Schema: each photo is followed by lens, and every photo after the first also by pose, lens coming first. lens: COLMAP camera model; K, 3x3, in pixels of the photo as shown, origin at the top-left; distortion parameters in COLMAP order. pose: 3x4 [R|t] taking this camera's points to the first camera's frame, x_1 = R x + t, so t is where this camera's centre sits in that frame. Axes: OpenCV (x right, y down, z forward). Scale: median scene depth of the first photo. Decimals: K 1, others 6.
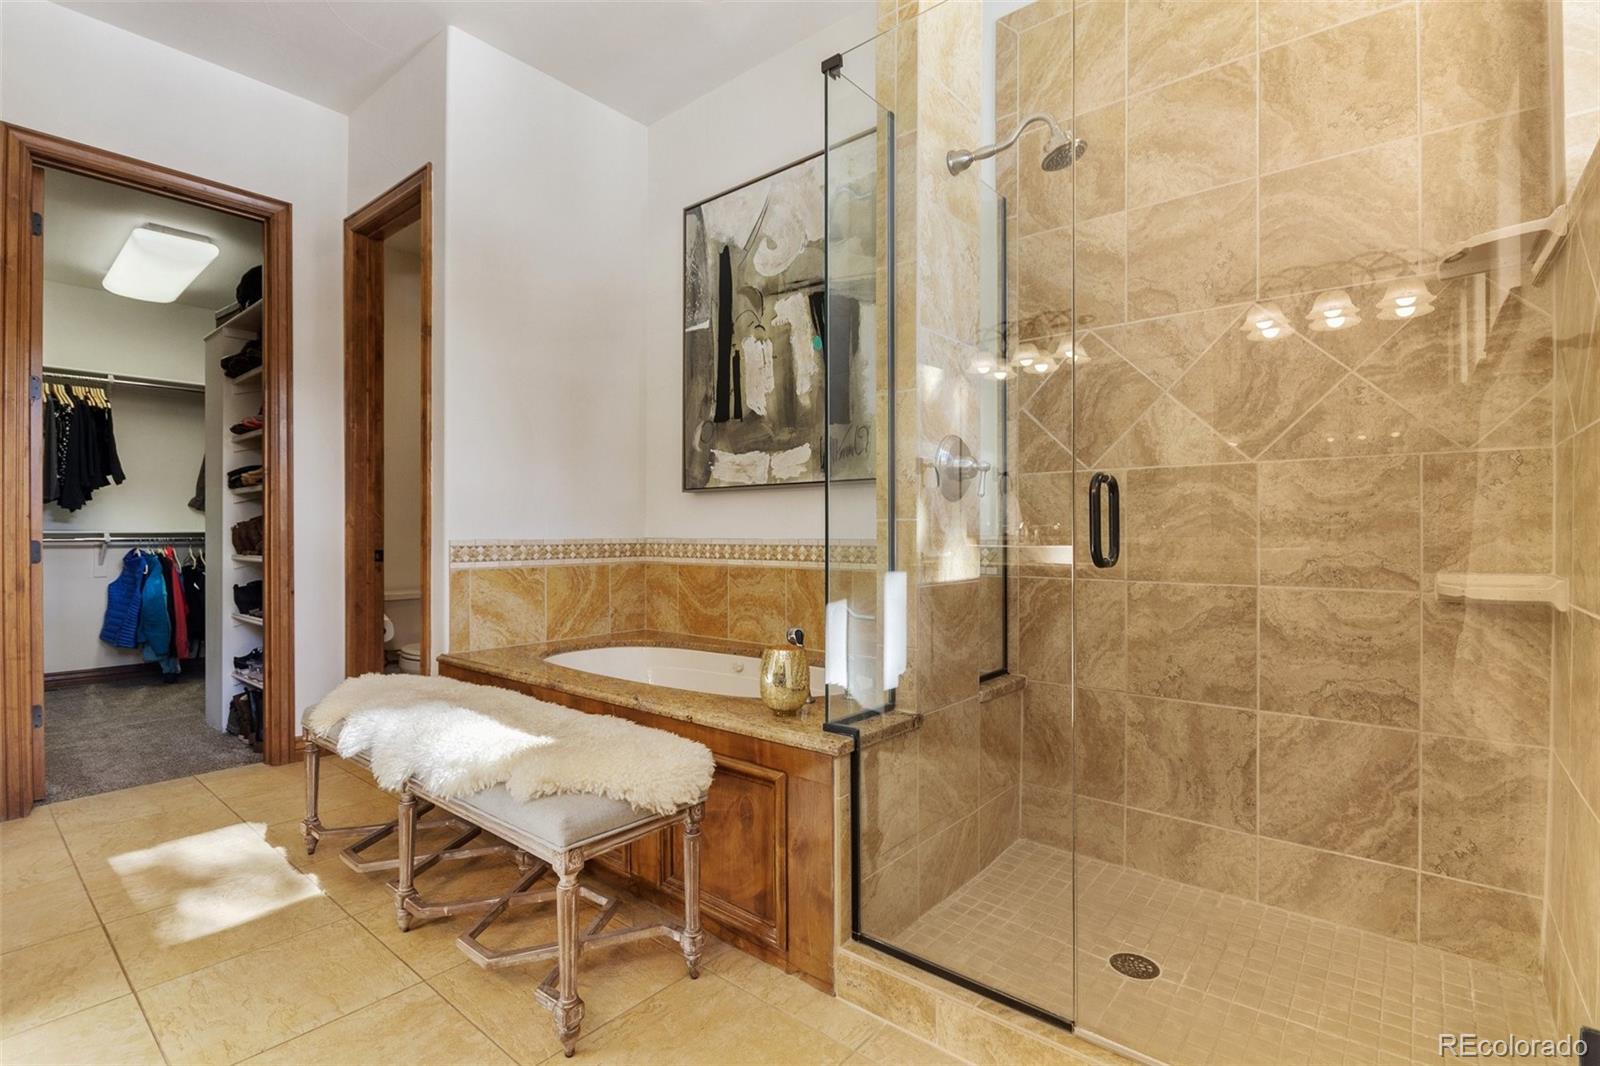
lens RADIAL K [[727.7, 0, 800.0], [0, 727.7, 533.0], [0, 0, 1]] dist [-0.019573, -0.000166]
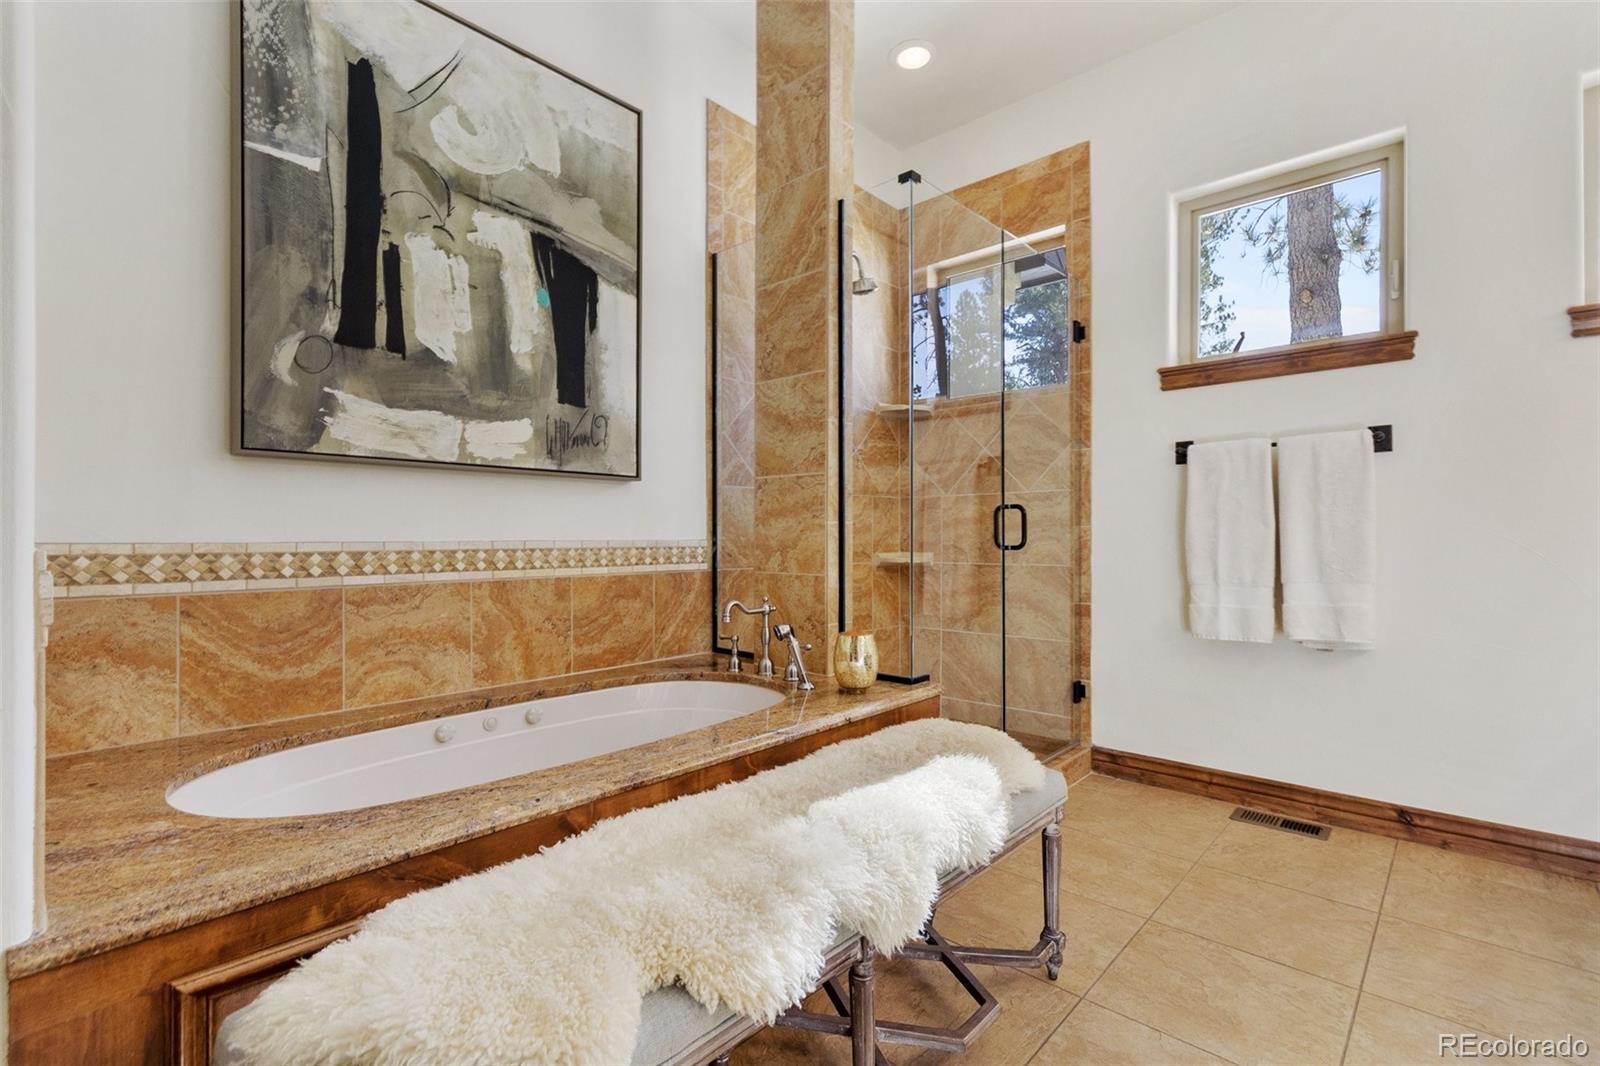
lens RADIAL K [[711.7, 0, 800.0], [0, 711.7, 533.0], [0, 0, 1]] dist [0.001857, -0.000050]
pose [[0.066813, 0.003896, 0.997758, -0.665350], [-0.001043, 0.999992, -0.003835, 0.002278], [-0.997765, -0.000785, 0.066817, 0.591838]]
